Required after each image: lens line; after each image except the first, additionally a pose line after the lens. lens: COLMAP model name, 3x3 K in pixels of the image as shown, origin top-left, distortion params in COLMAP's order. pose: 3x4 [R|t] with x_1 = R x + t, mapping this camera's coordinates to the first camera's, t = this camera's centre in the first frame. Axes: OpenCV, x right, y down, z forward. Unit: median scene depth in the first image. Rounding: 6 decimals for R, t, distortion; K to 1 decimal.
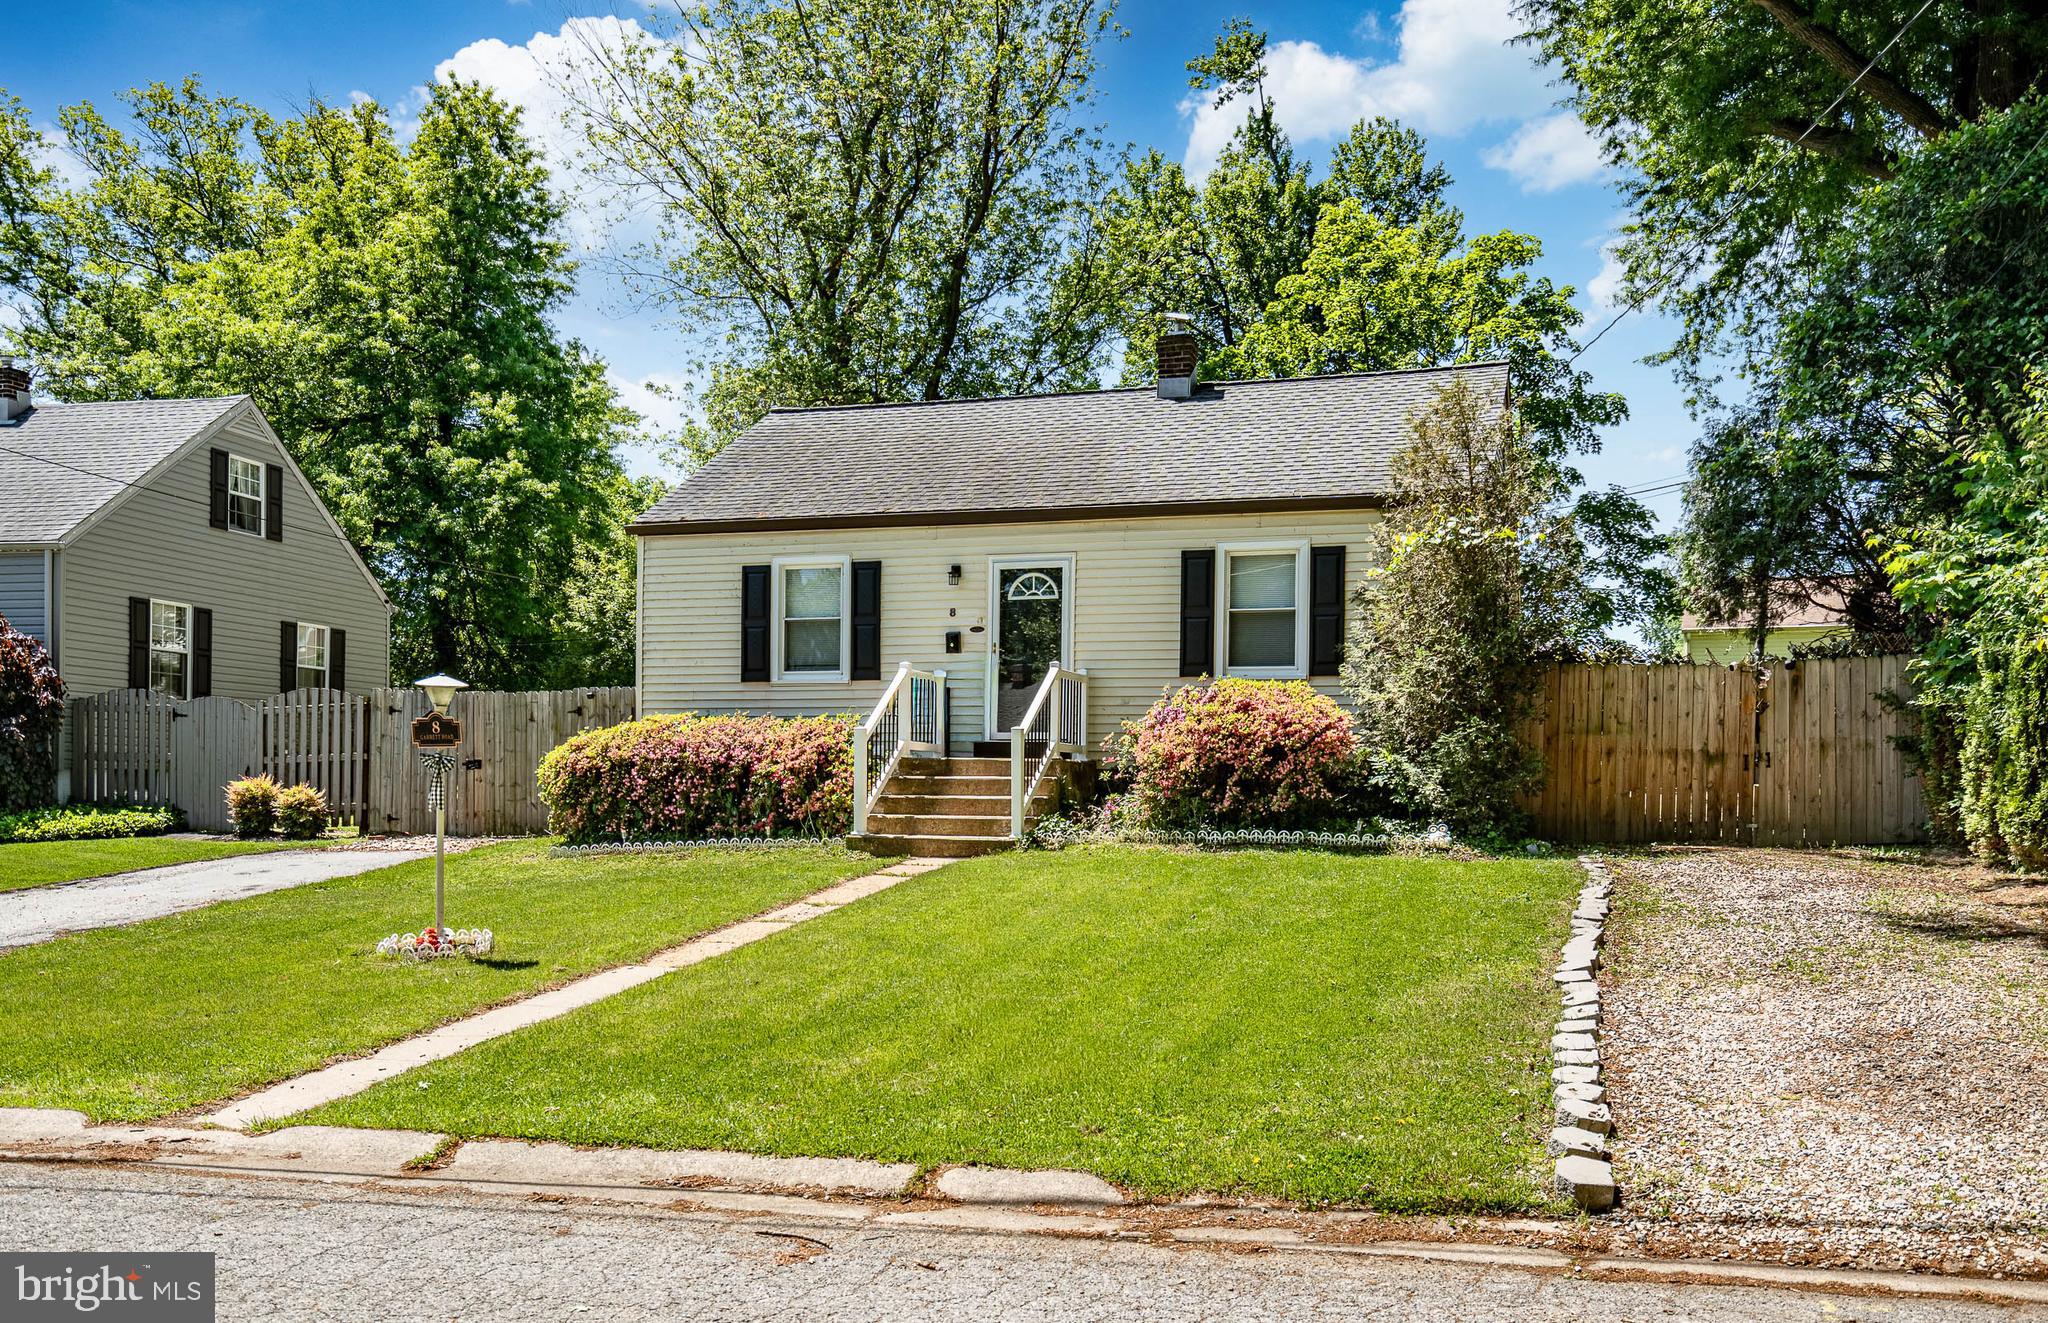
lens RADIAL K [[1663.5, 0, 1024.0], [0, 1663.5, 661.5], [0, 0, 1]] dist [-0.012663, -0.002724]
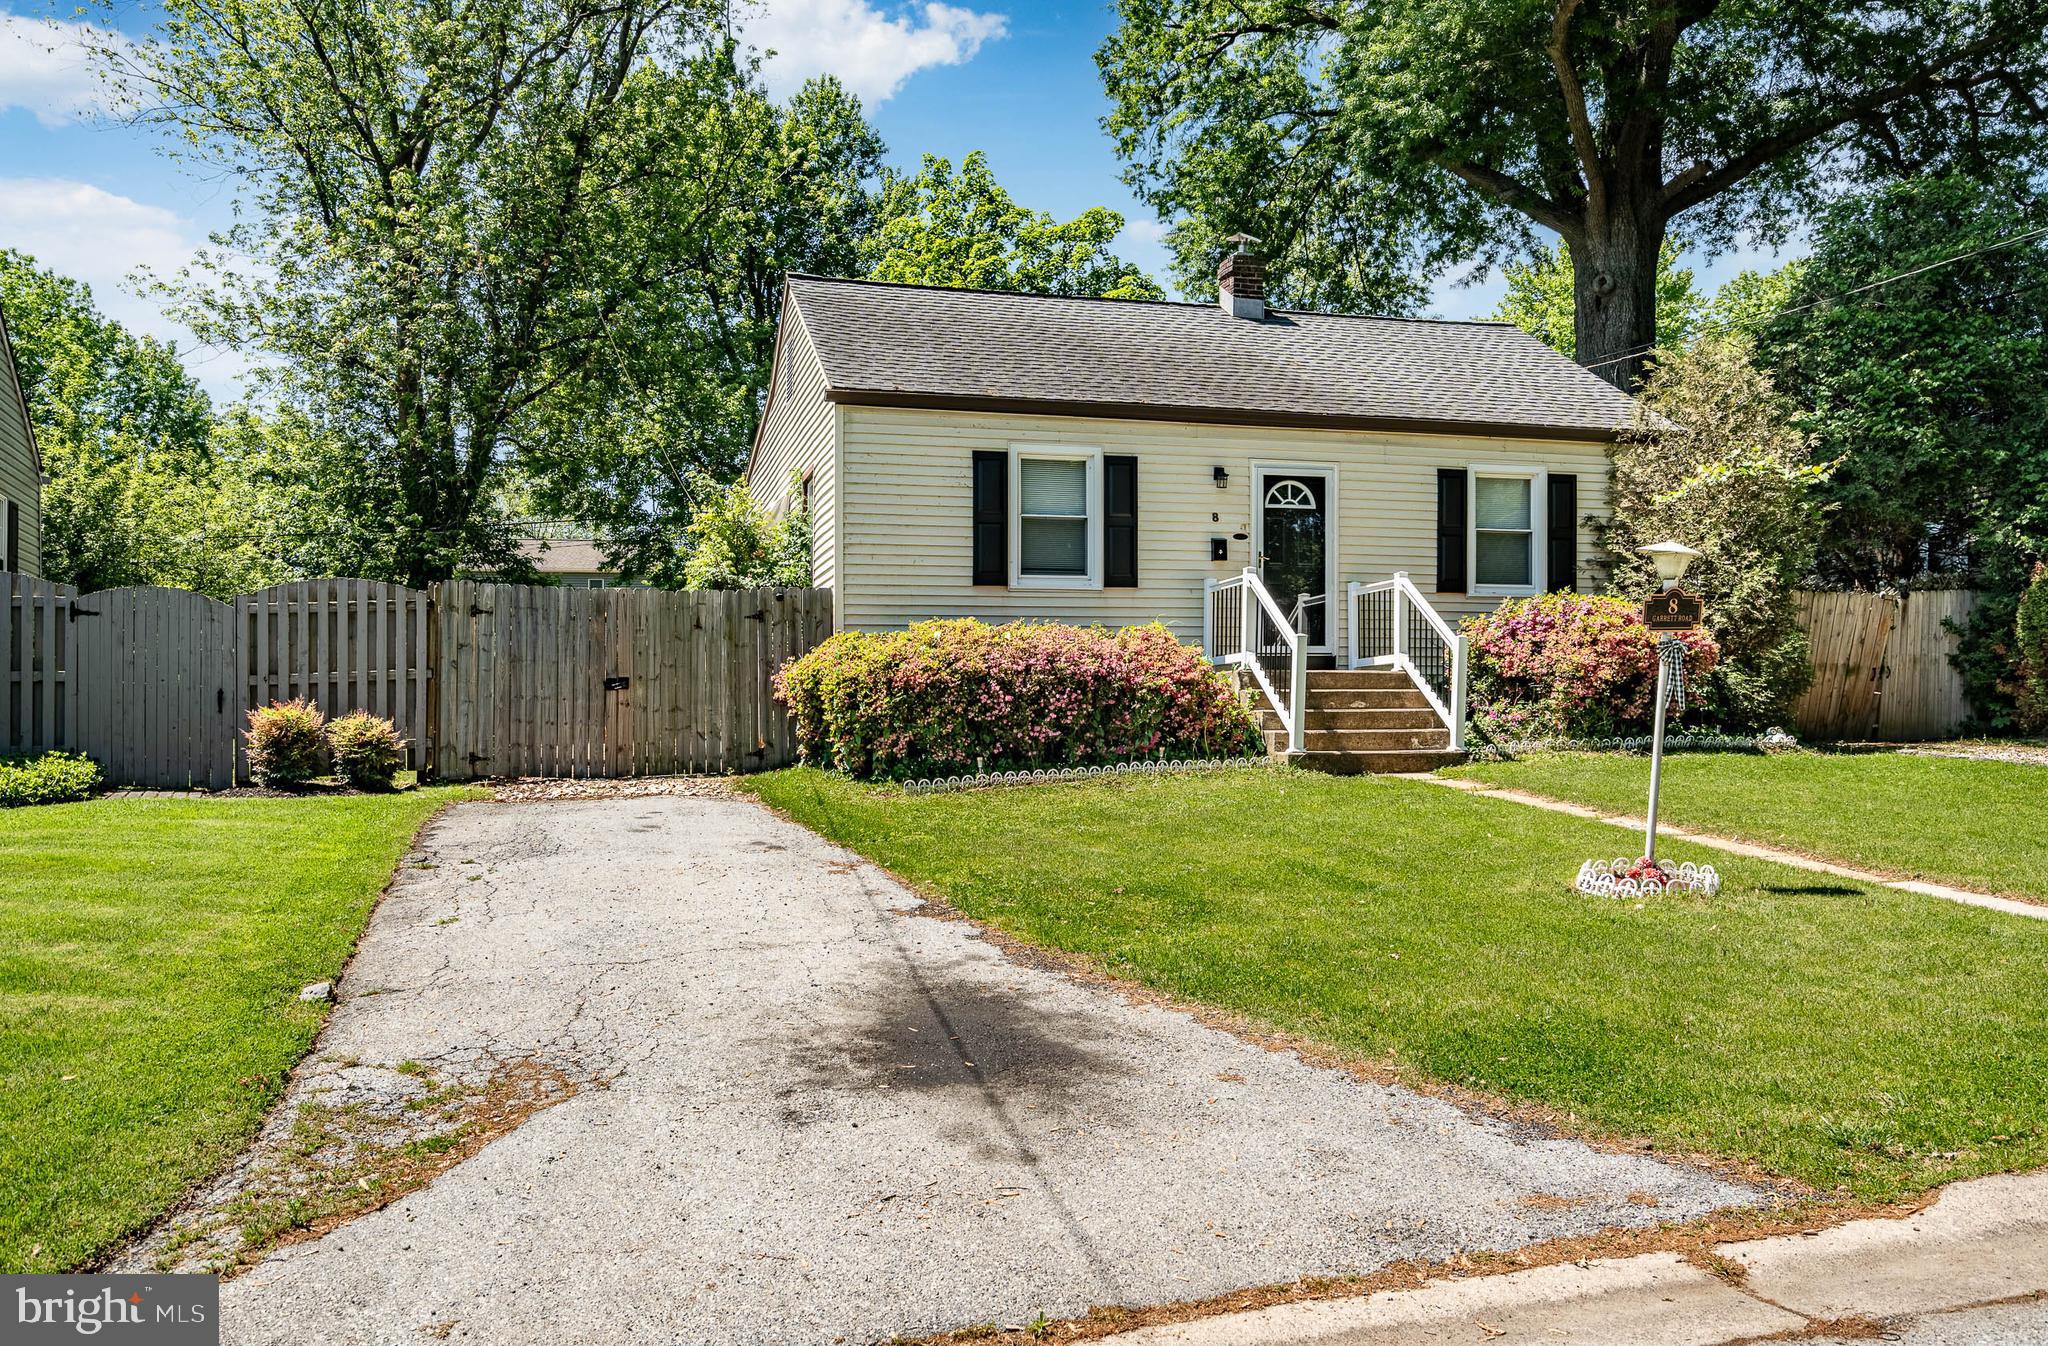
lens RADIAL K [[1509.3, 0, 1005.2], [0, 1509.3, 698.7], [0, 0, 1]] dist [0.004688, 0.000906]
pose [[0.842289, -0.007846, 0.538970, -0.611732], [-0.023561, 0.998403, 0.051354, 0.032068], [-0.538512, -0.055954, 0.840758, 0.347500]]
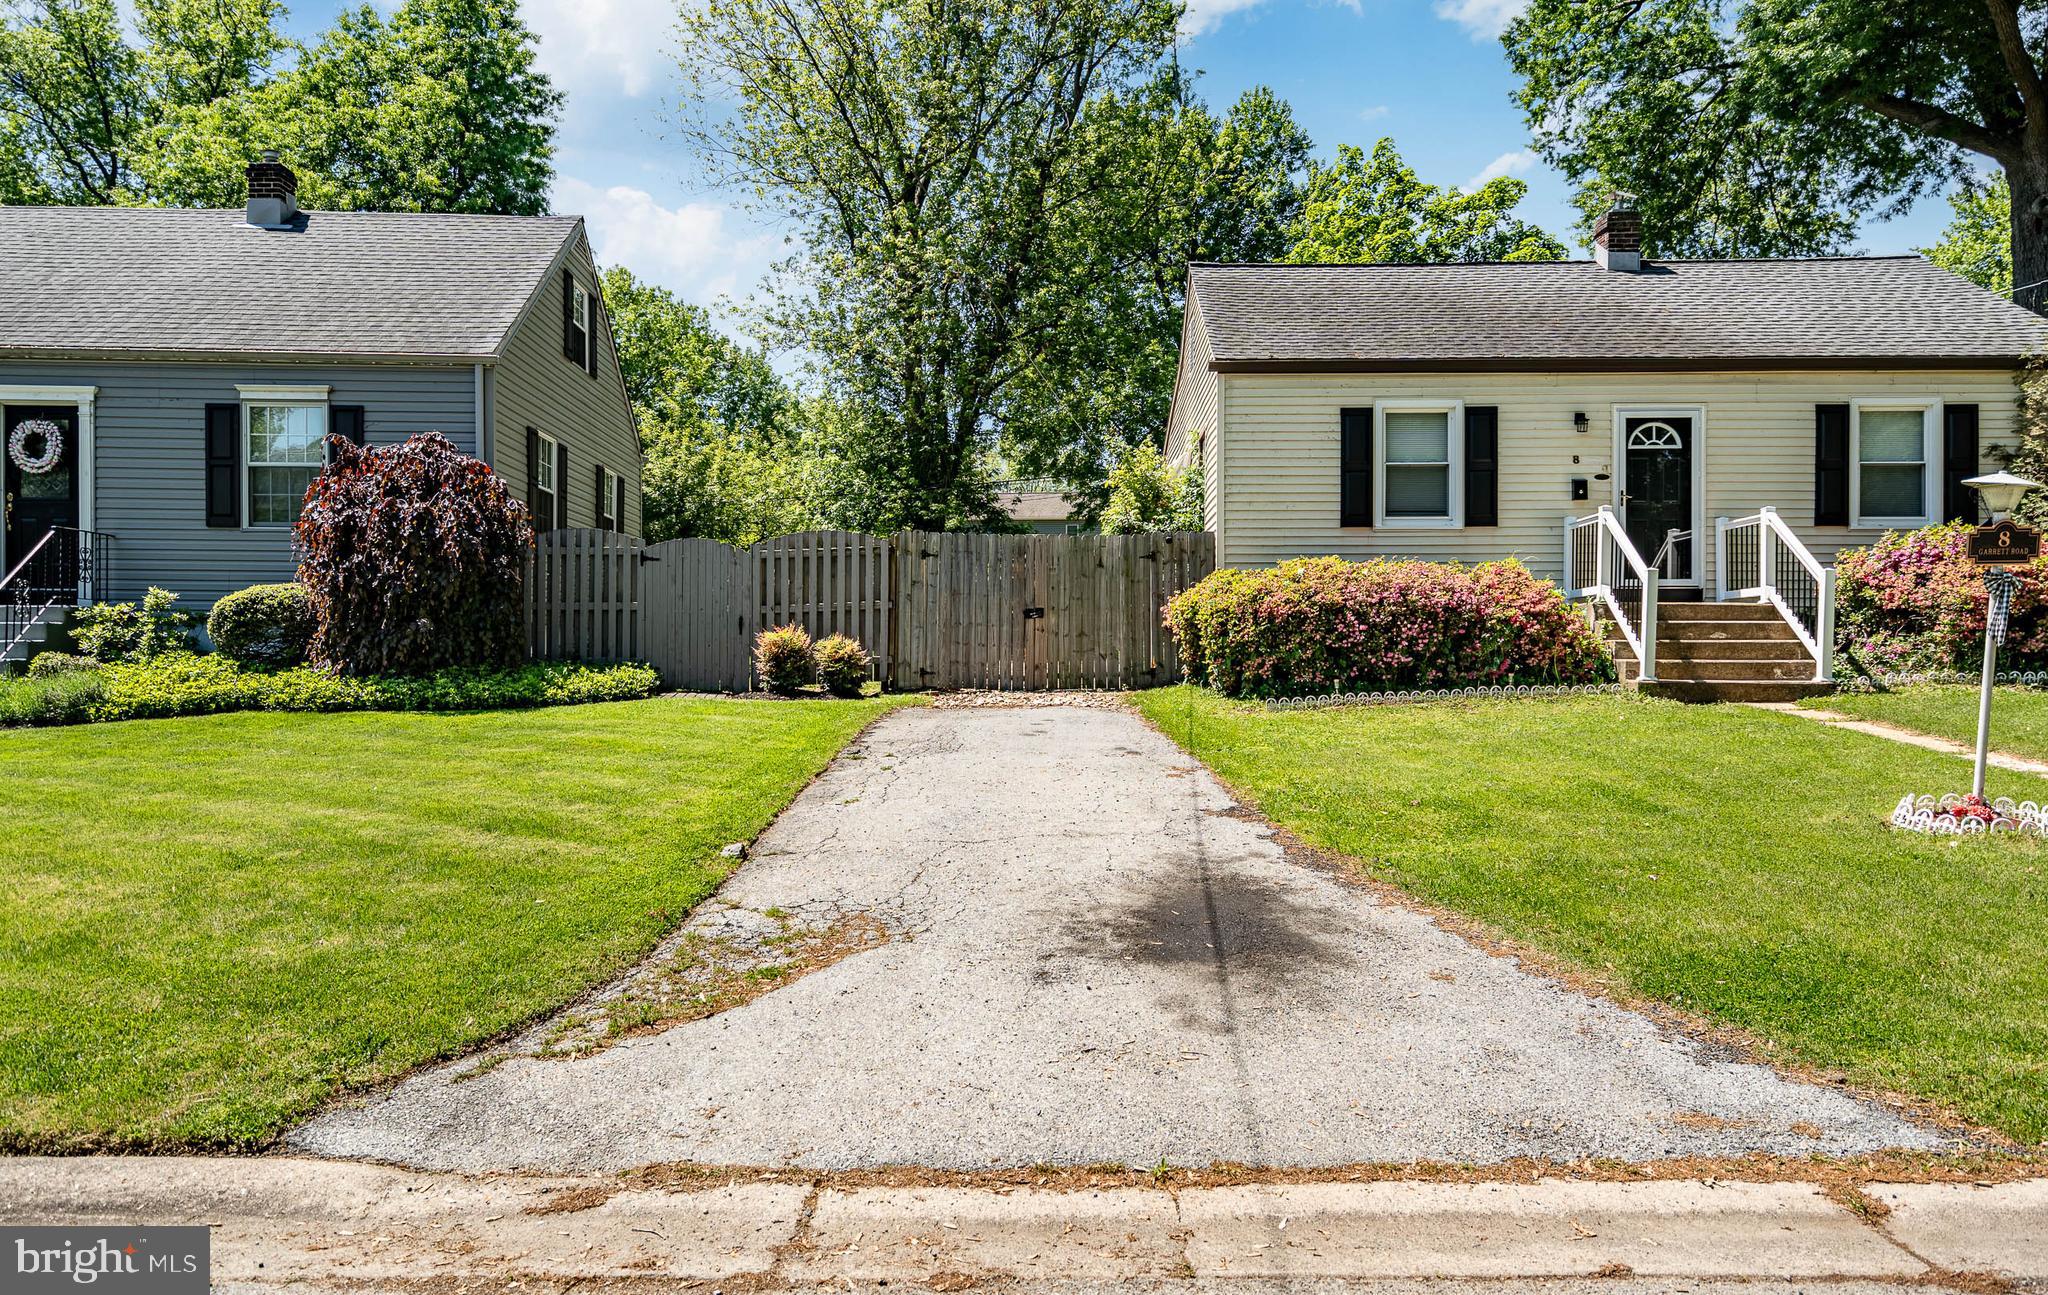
lens RADIAL K [[1299.4, 0, 1024.9], [0, 1299.4, 617.9], [0, 0, 1]] dist [0.008924, -0.003491]
pose [[0.965789, -0.000840, 0.259328, -0.577724], [-0.013046, 0.998571, 0.051818, 0.030016], [-0.259001, -0.053428, 0.964398, 0.327170]]
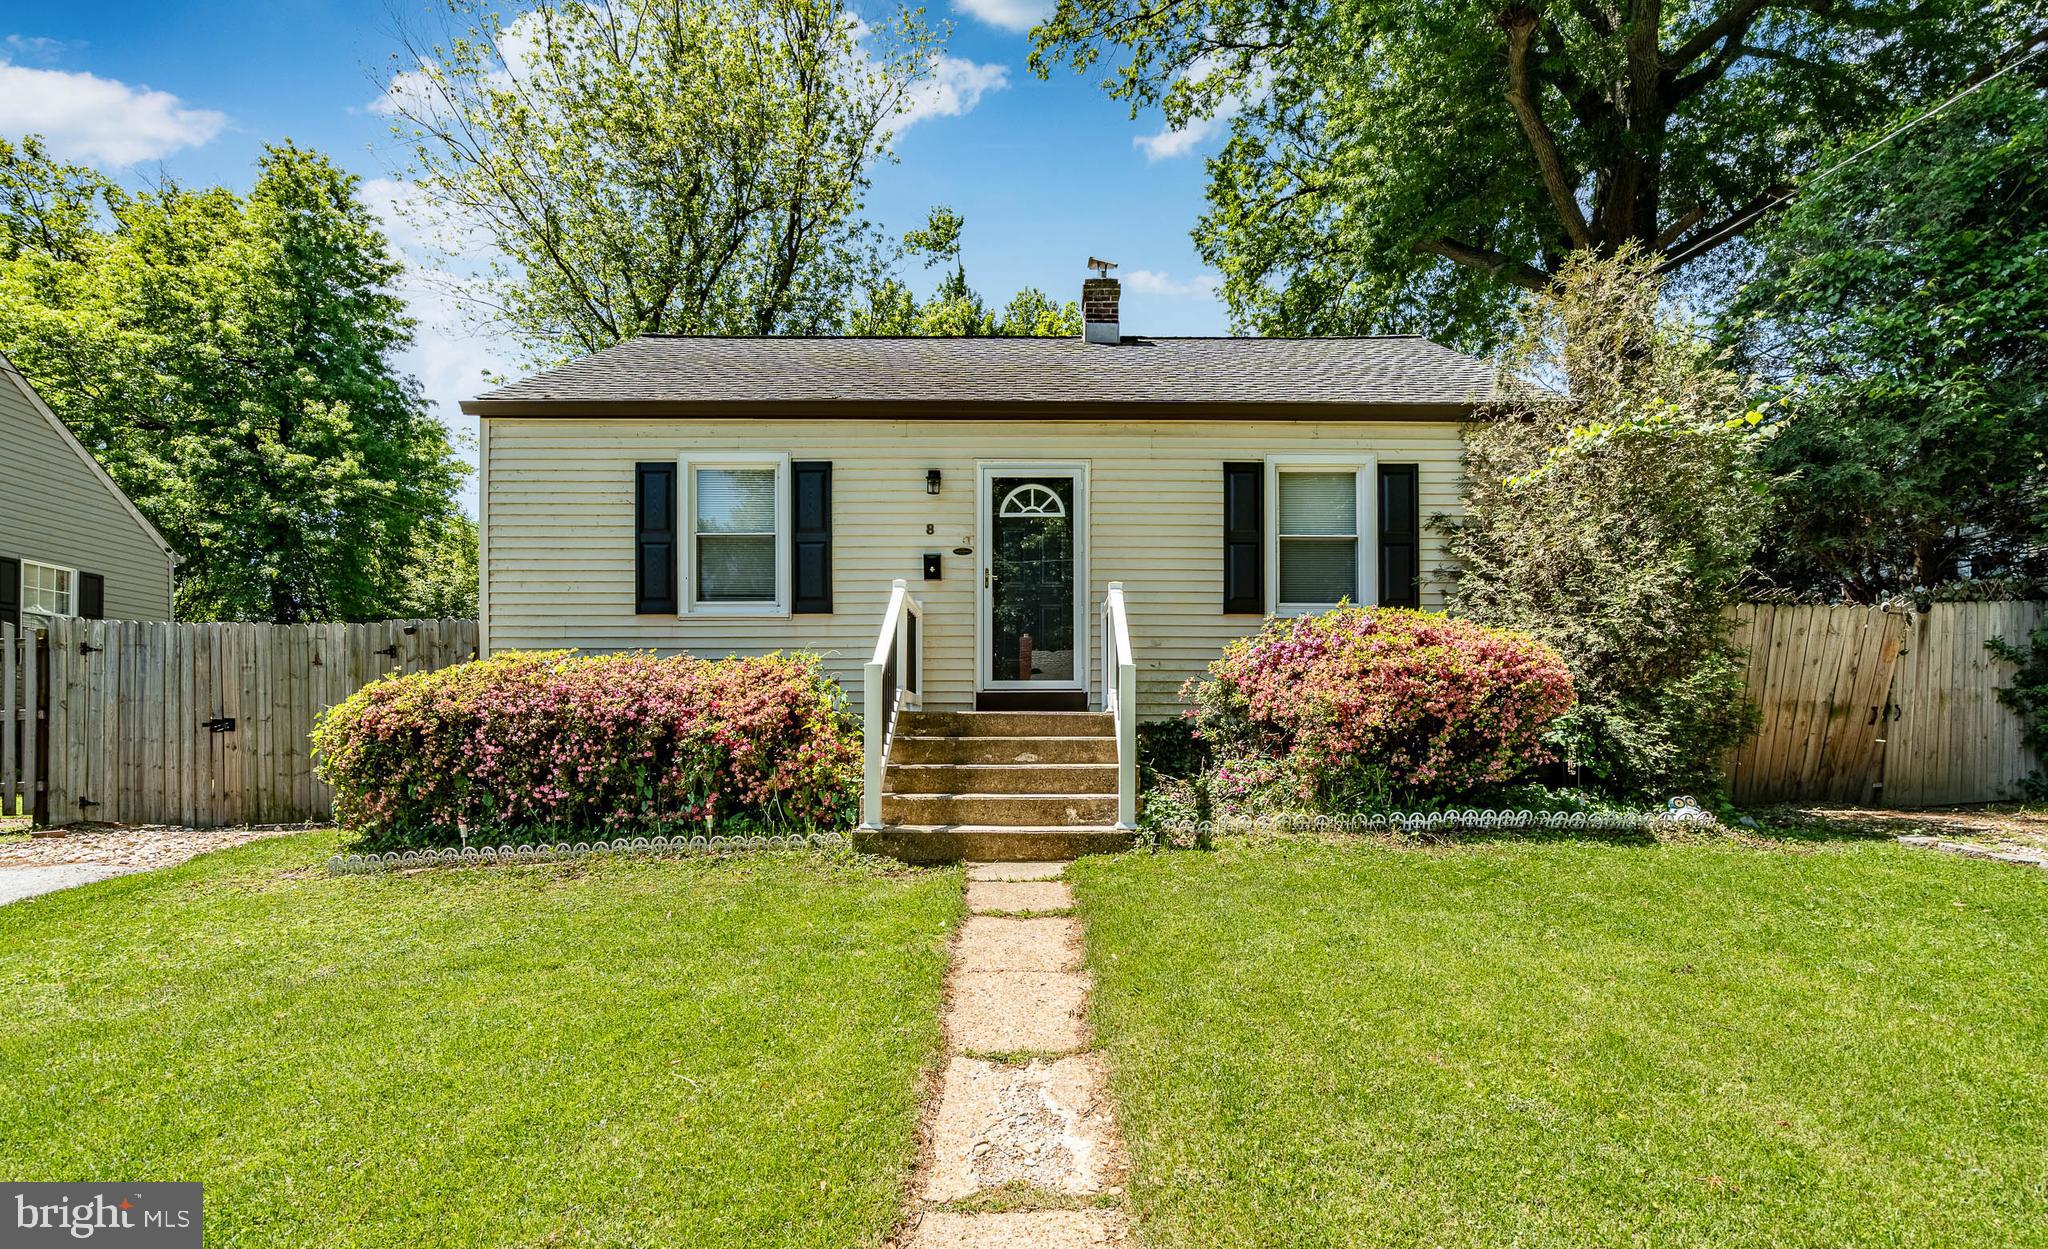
lens RADIAL K [[929.0, 0, 1024.1], [0, 929.0, 702.7], [0, 0, 1]] dist [-0.005379, 0.001087]
pose [[0.952243, 0.001698, 0.305337, -0.137535], [-0.014161, 0.999154, 0.038605, 0.035786], [-0.305014, -0.041085, 0.951461, 0.569333]]
